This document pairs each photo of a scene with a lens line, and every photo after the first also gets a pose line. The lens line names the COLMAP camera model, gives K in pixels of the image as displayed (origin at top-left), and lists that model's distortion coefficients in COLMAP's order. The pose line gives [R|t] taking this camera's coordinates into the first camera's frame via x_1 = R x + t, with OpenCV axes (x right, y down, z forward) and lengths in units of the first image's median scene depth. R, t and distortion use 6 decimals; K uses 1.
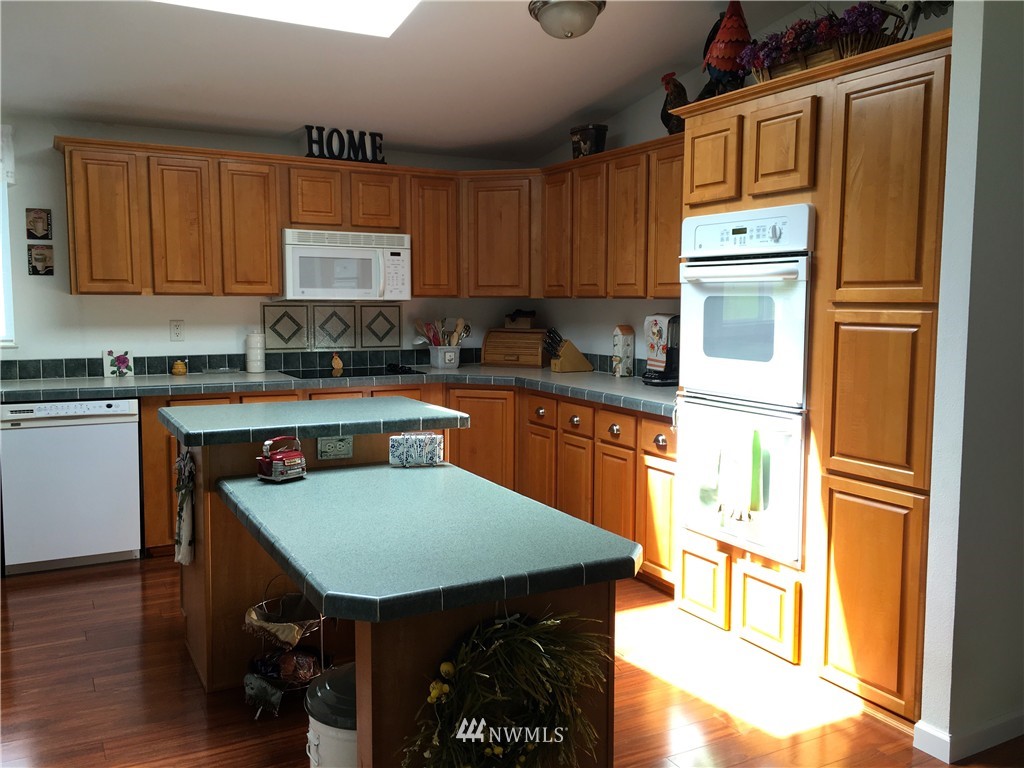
lens RADIAL K [[863.3, 0, 511.6], [0, 863.3, 386.9], [0, 0, 1]] dist [0.053864, 0.005643]
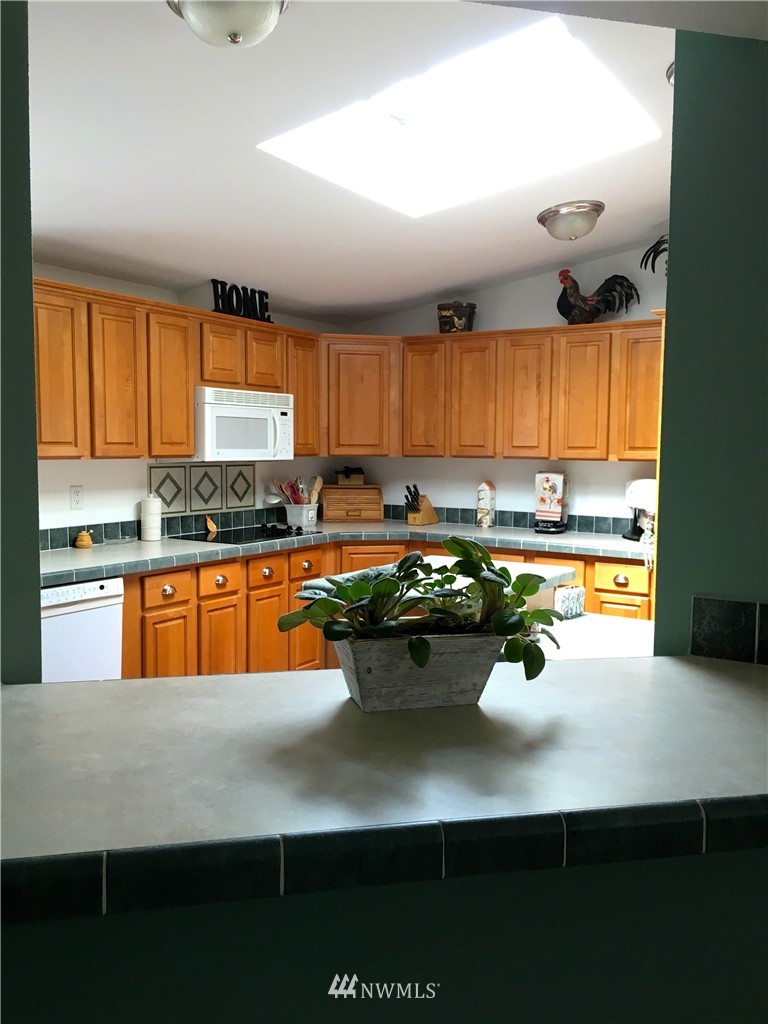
lens RADIAL K [[863.3, 0, 385.8], [0, 863.3, 509.4], [0, 0, 1]] dist [0.053864, 0.005643]
pose [[0.873637, -0.034626, 0.485345, -0.532382], [0.045595, 0.998902, -0.010807, -0.028569], [-0.484437, 0.031571, 0.874256, 0.080956]]
